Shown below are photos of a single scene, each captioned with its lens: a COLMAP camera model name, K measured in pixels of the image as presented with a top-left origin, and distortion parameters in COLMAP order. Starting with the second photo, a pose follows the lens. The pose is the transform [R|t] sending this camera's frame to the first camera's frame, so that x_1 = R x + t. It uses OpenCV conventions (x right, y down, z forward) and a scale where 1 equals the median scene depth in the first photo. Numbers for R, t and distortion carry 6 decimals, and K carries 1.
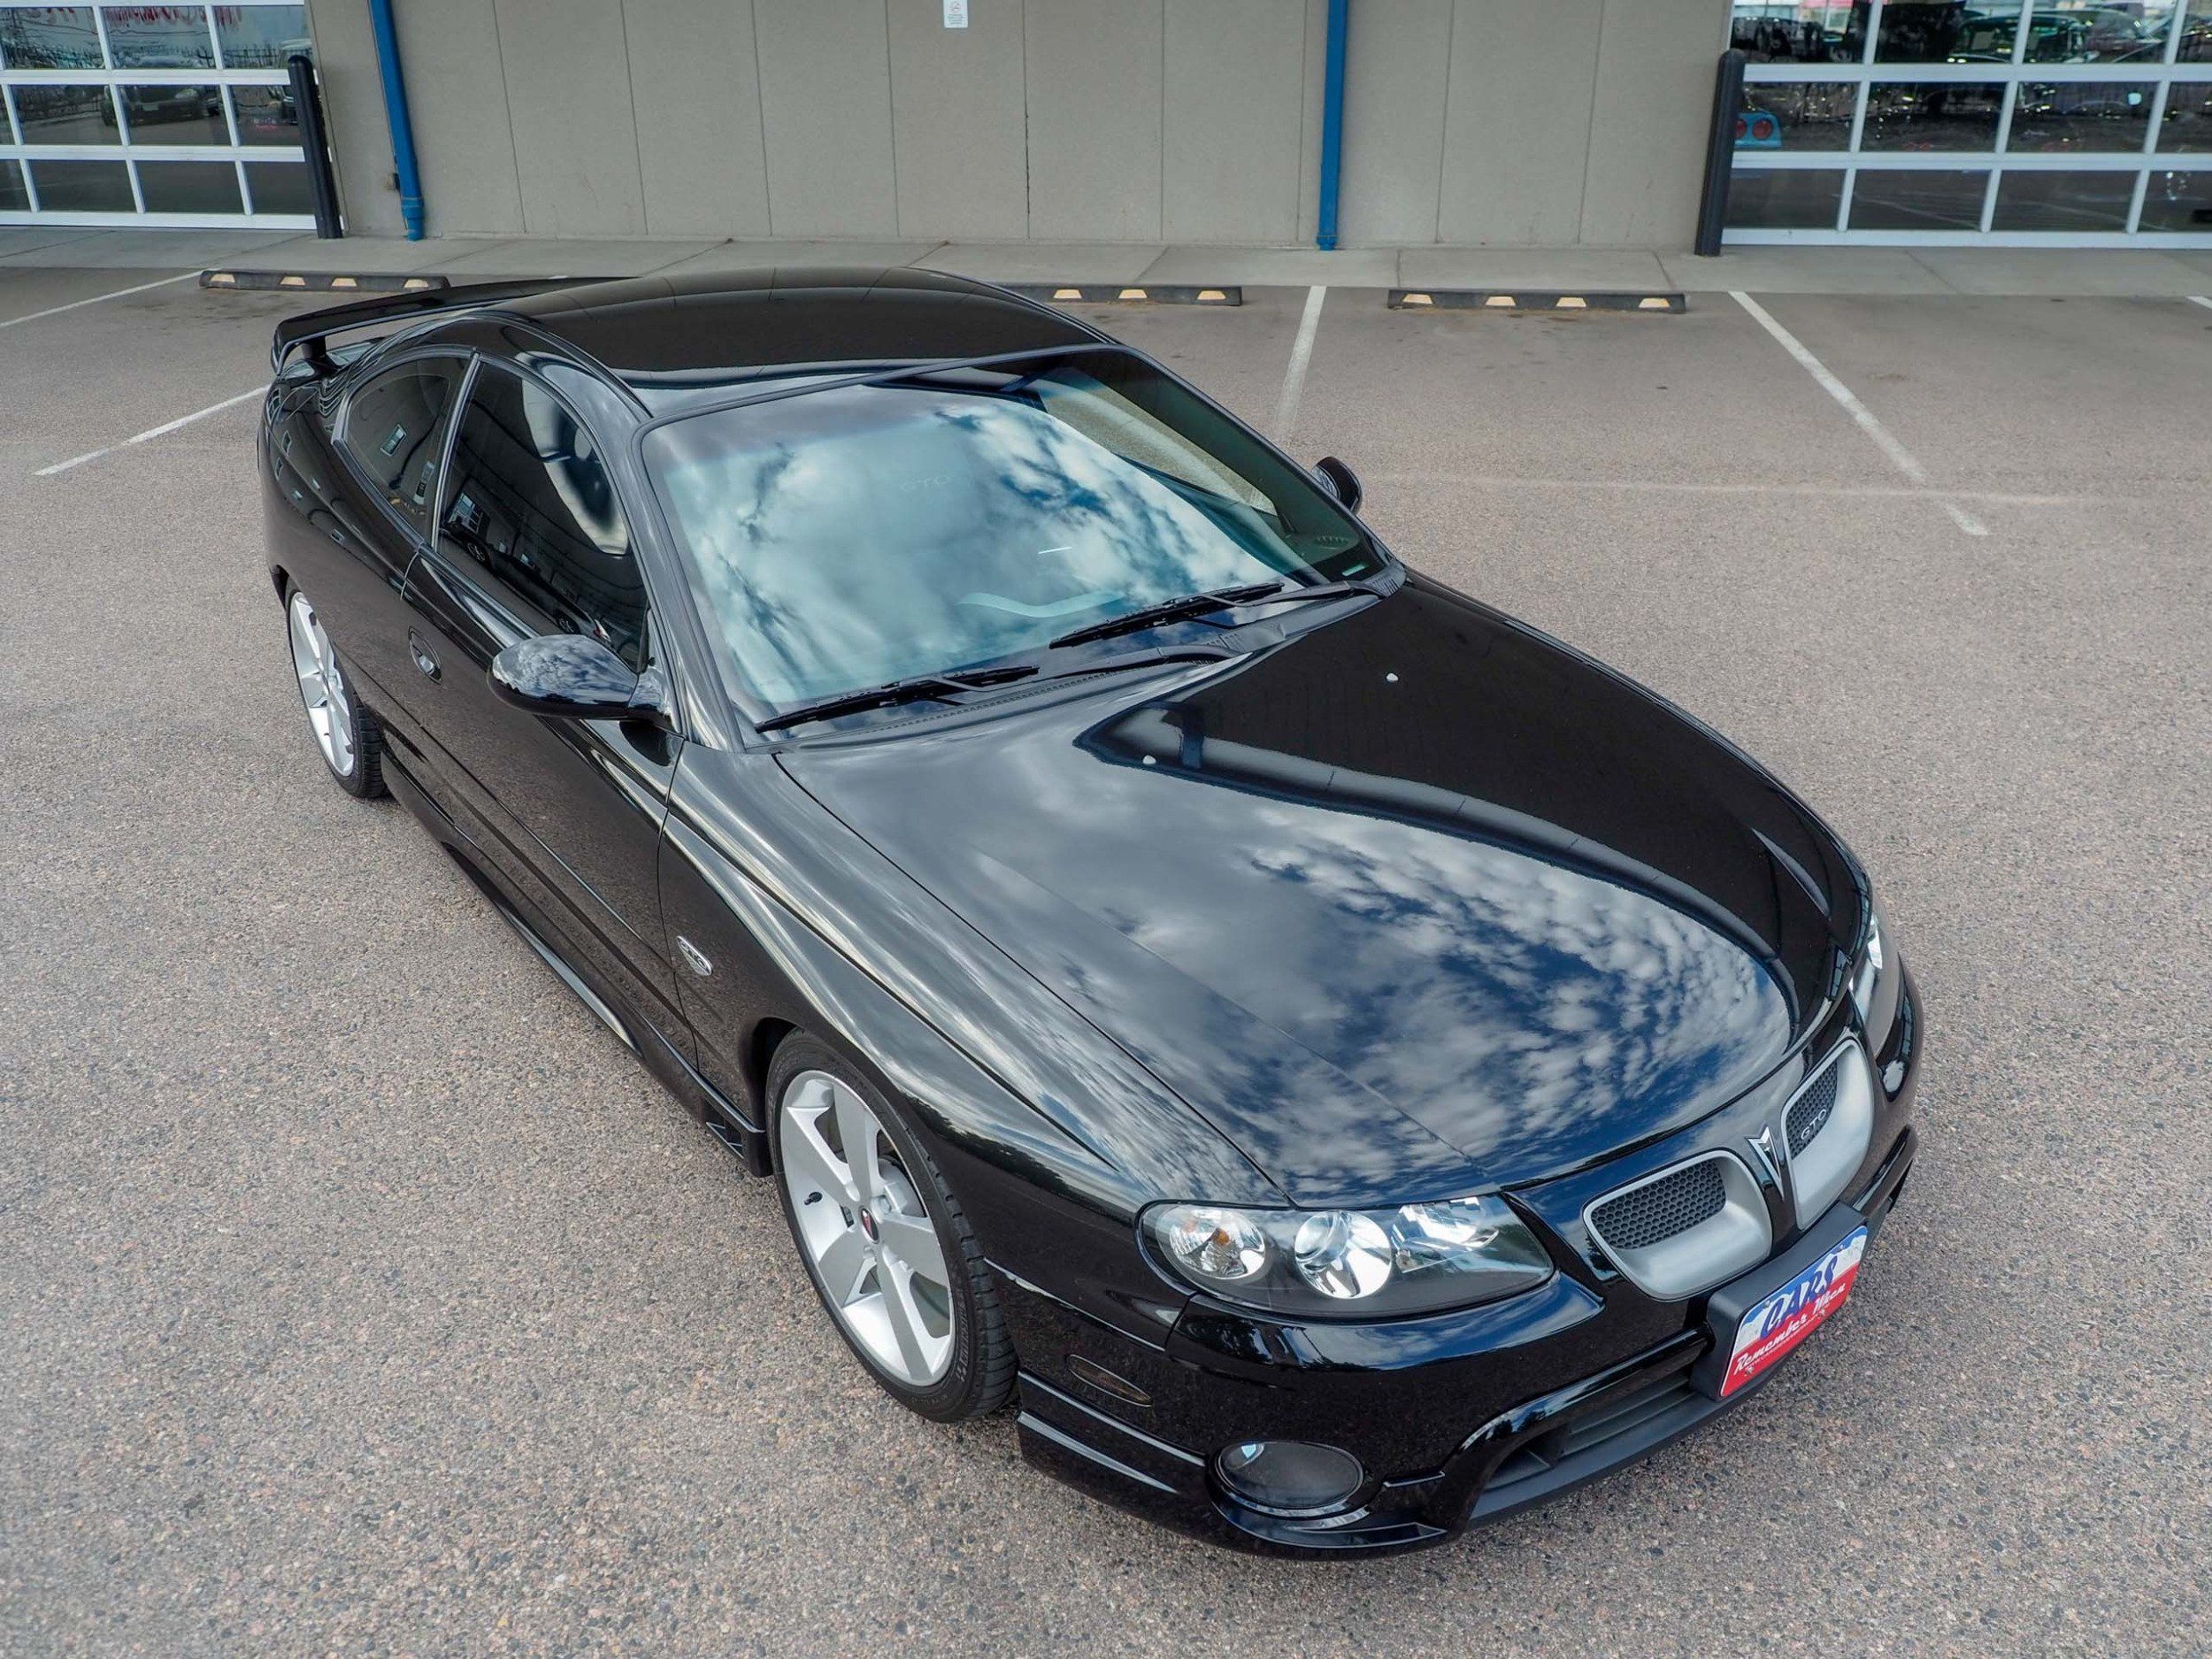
lens RADIAL K [[1719.5, 0, 1112.6], [0, 1719.5, 786.7], [0, 0, 1]] dist [0.003144, 0.003727]
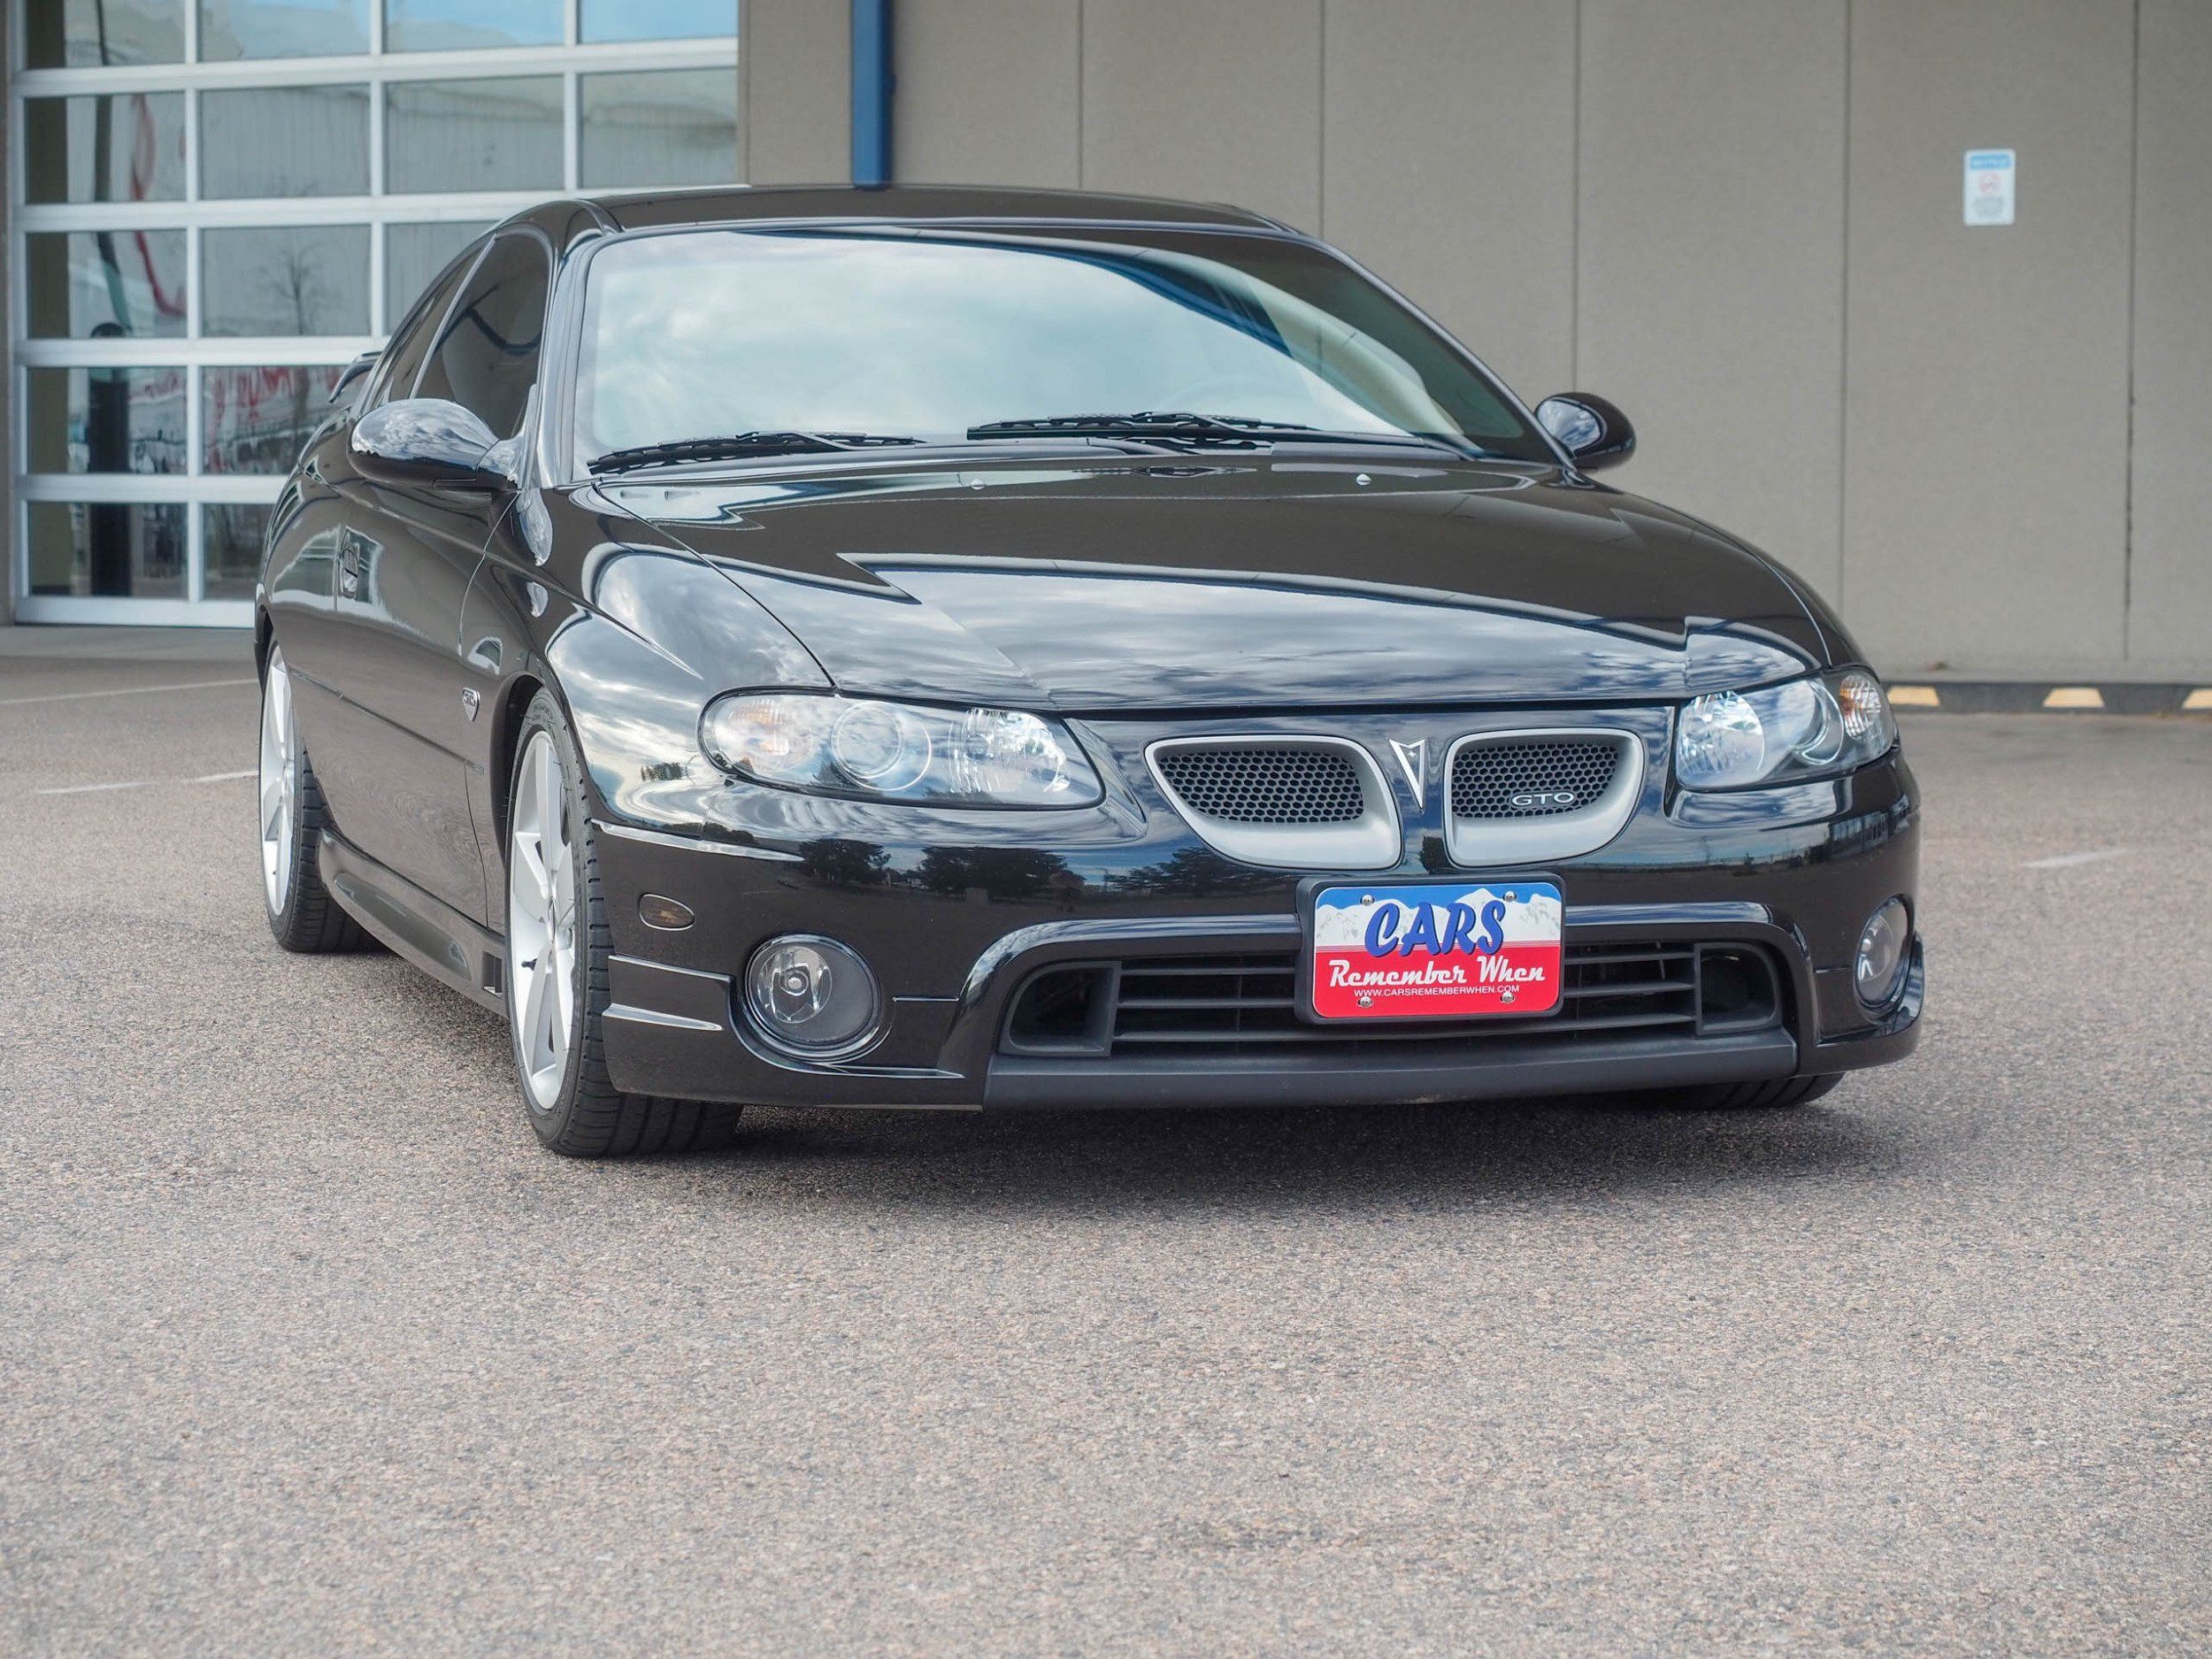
lens RADIAL K [[5127.9, 0, 1023.7], [0, 5127.9, 716.3], [0, 0, 1]] dist [-0.027169, 0.000000]
pose [[0.922270, 0.026197, -0.385657, 1.038643], [-0.166365, 0.927469, -0.334848, 0.948950], [0.348913, 0.372980, 0.859736, -1.150564]]
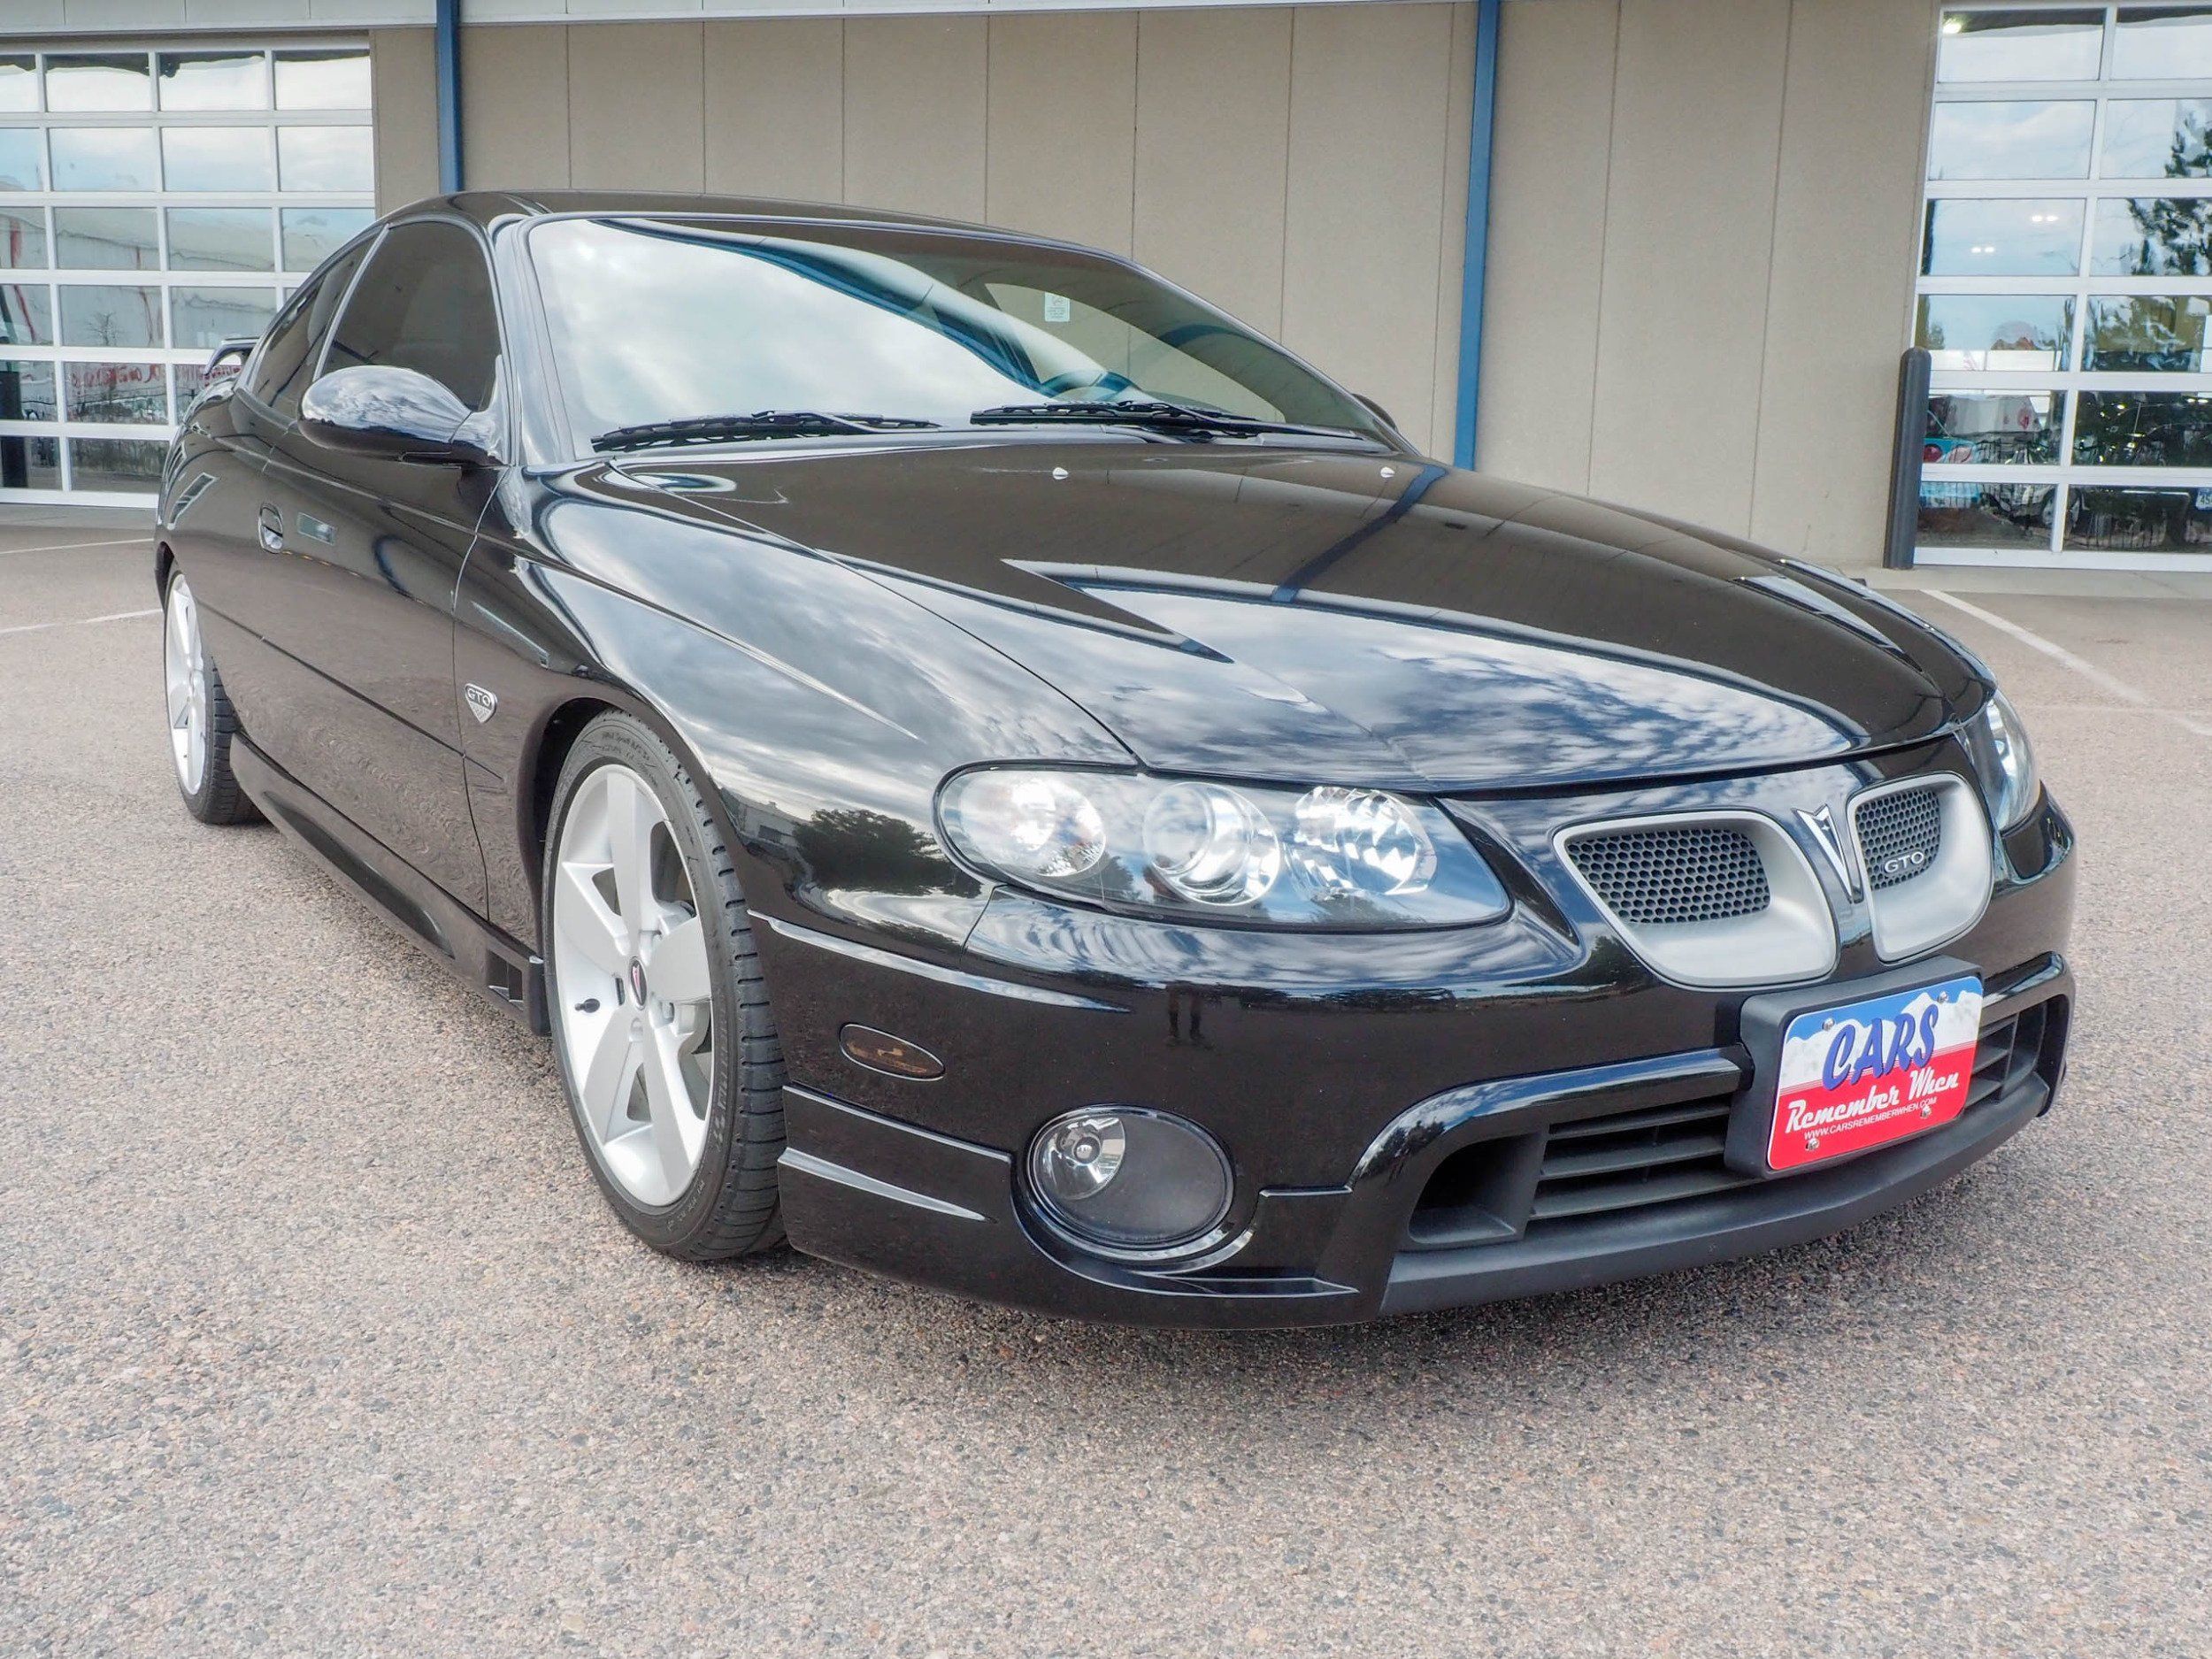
lens RADIAL K [[1996.1, 0, 1114.8], [0, 1996.1, 780.3], [0, 0, 1]] dist [0.005094, 0.004268]
pose [[0.996865, 0.038942, -0.068876, 0.118034], [-0.055196, 0.965964, -0.252721, 0.360657], [0.056690, 0.255730, 0.965085, 0.138198]]
